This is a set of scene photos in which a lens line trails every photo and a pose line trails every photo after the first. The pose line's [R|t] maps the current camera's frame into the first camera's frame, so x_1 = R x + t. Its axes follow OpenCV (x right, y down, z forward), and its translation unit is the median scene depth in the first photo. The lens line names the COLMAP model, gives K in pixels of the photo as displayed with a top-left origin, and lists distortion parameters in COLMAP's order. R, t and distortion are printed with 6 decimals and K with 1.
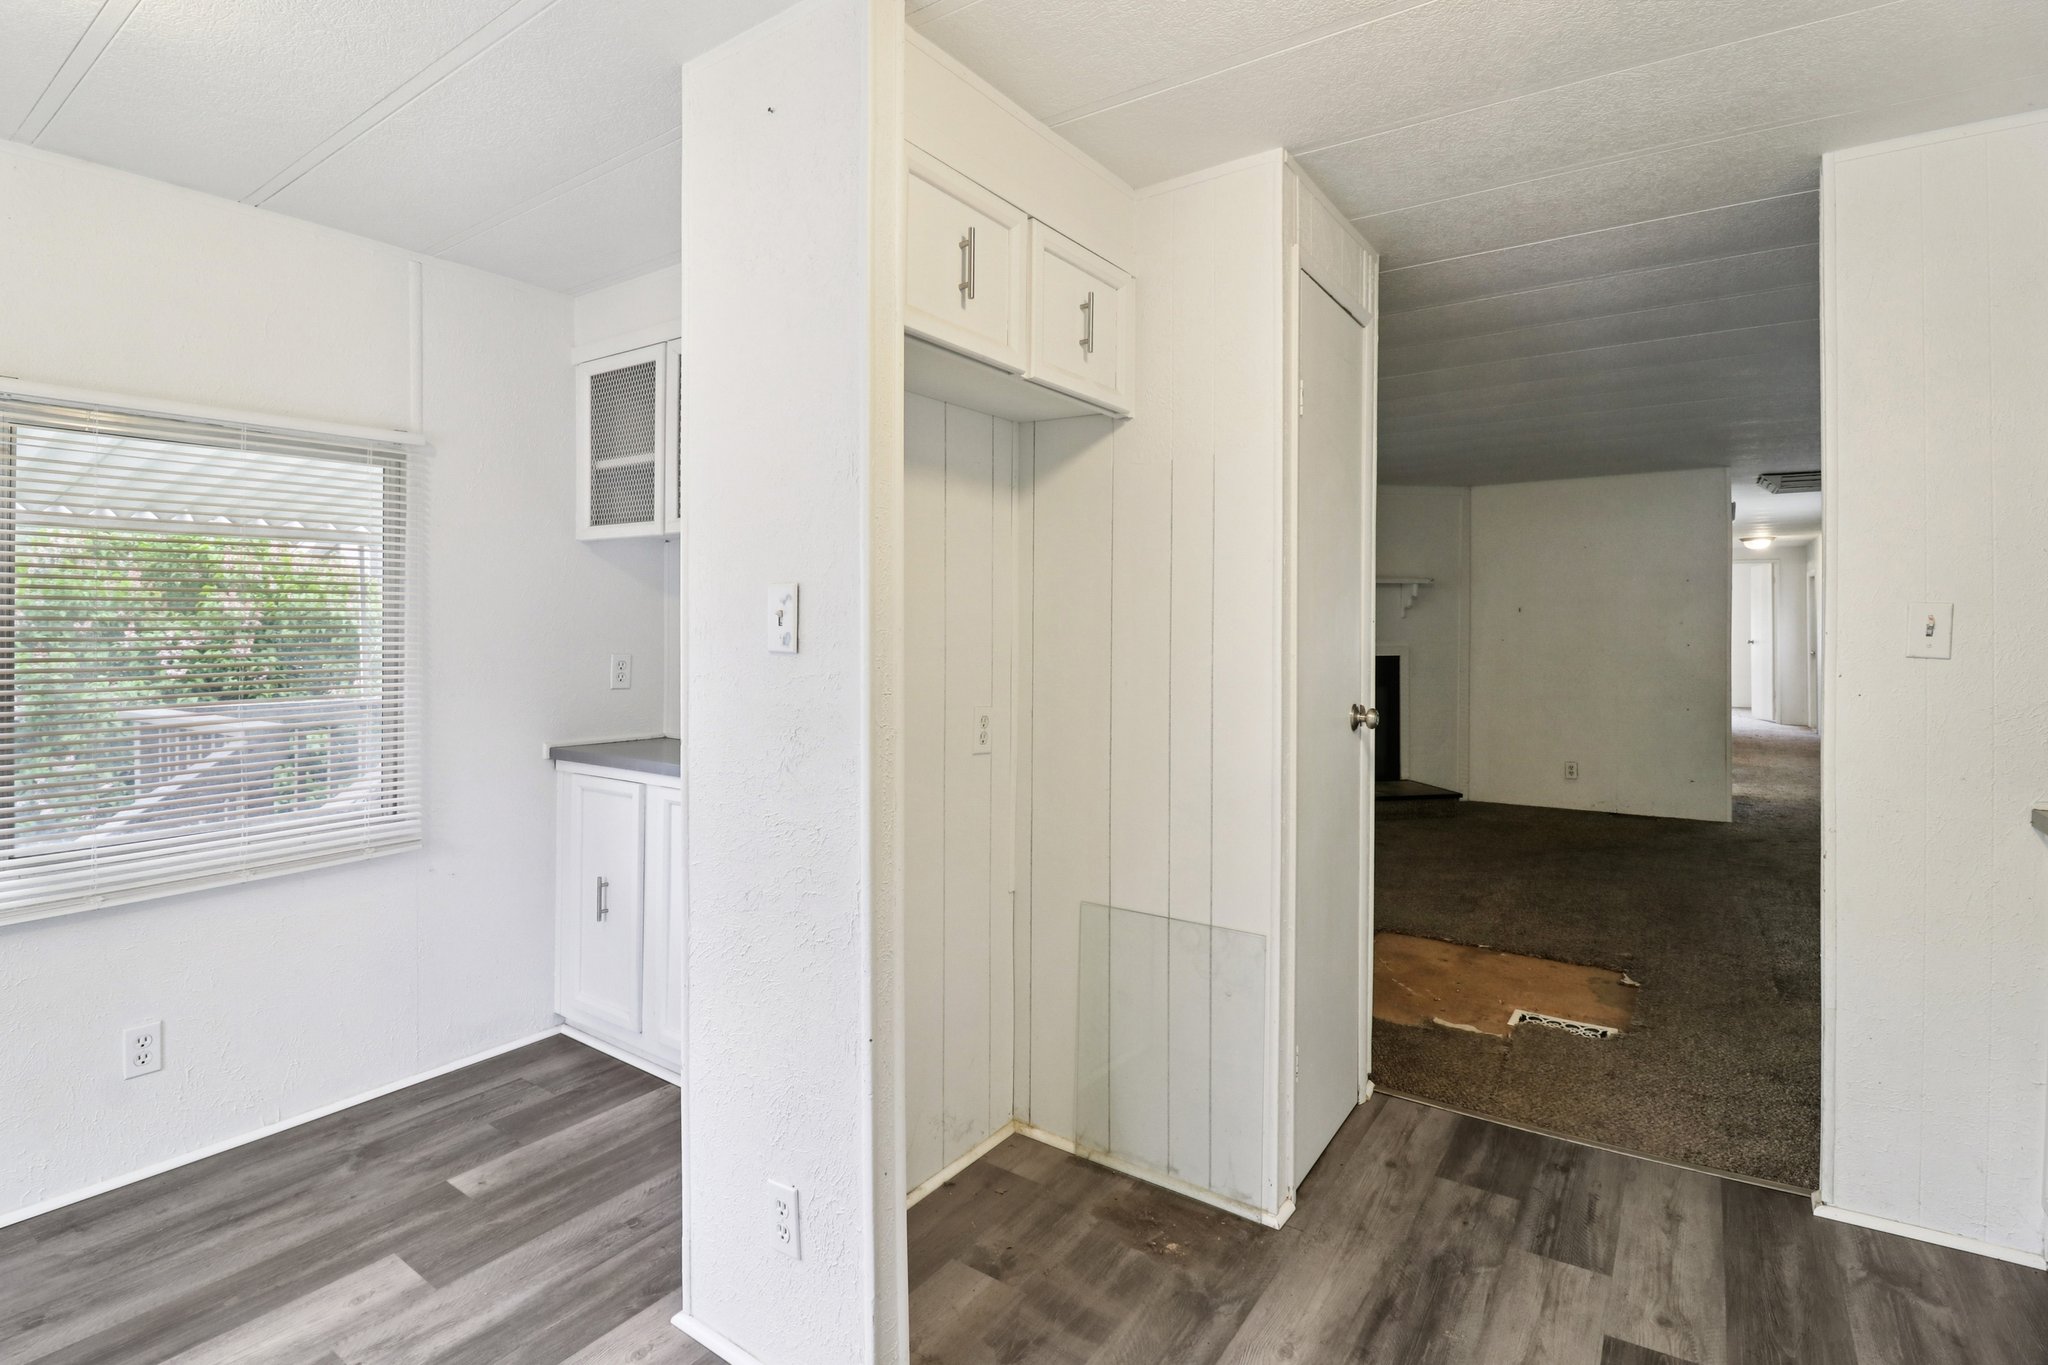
lens RADIAL K [[969.4, 0, 1032.2], [0, 969.4, 614.8], [0, 0, 1]] dist [-0.019634, 0.000945]
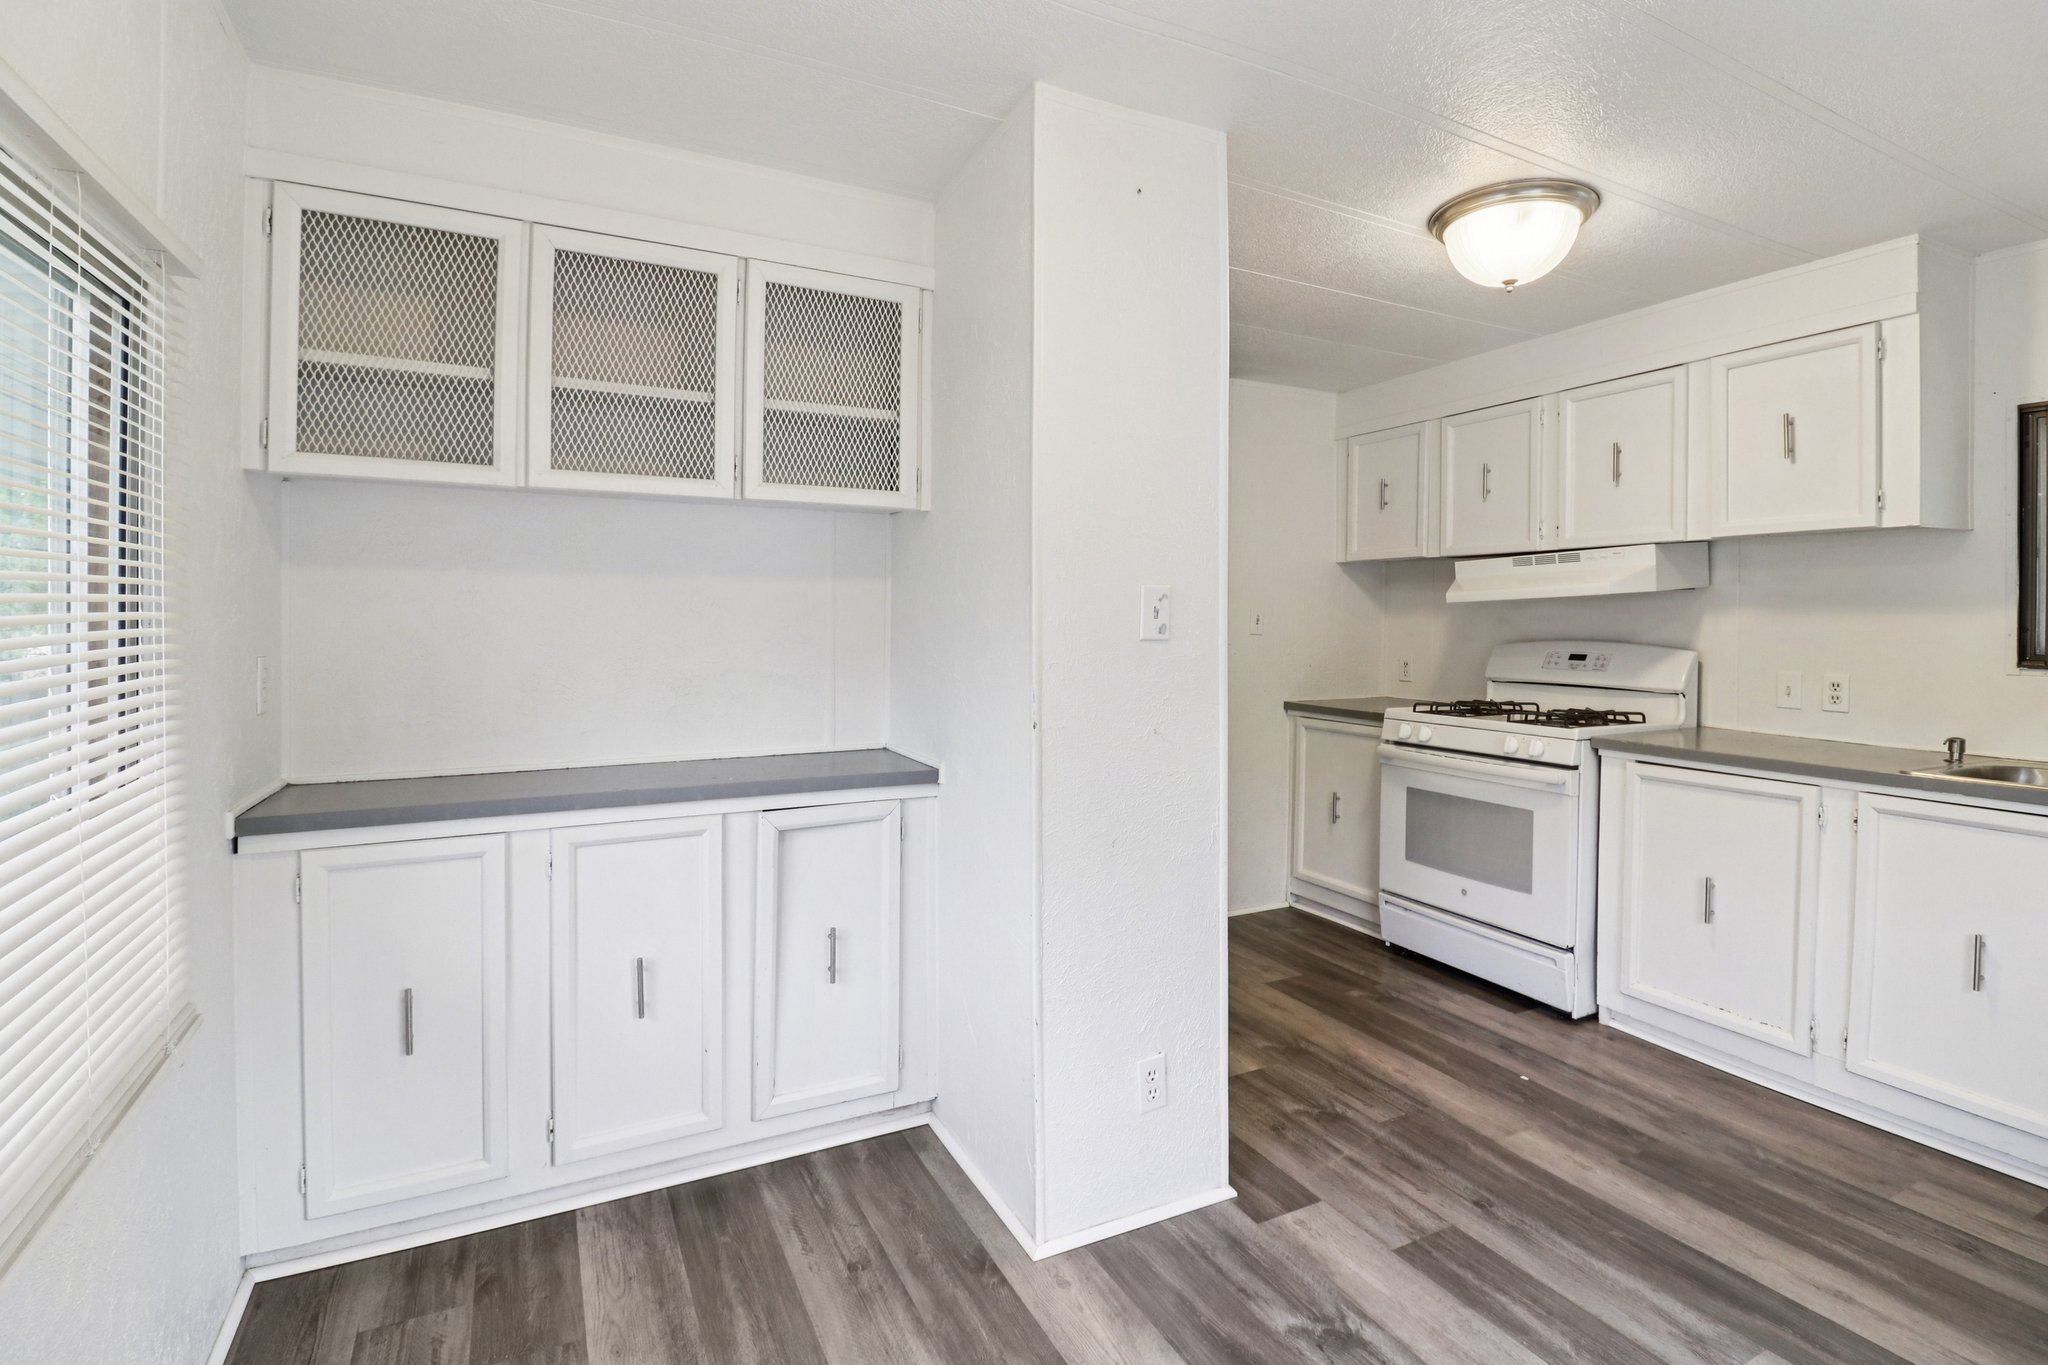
lens RADIAL K [[969.4, 0, 1009.2], [0, 969.4, 627.6], [0, 0, 1]] dist [-0.019634, 0.000945]
pose [[0.474954, -0.006168, 0.879989, -1.175465], [-0.017613, 0.999708, 0.016514, 0.004658], [-0.879835, -0.023343, 0.474707, 0.459351]]
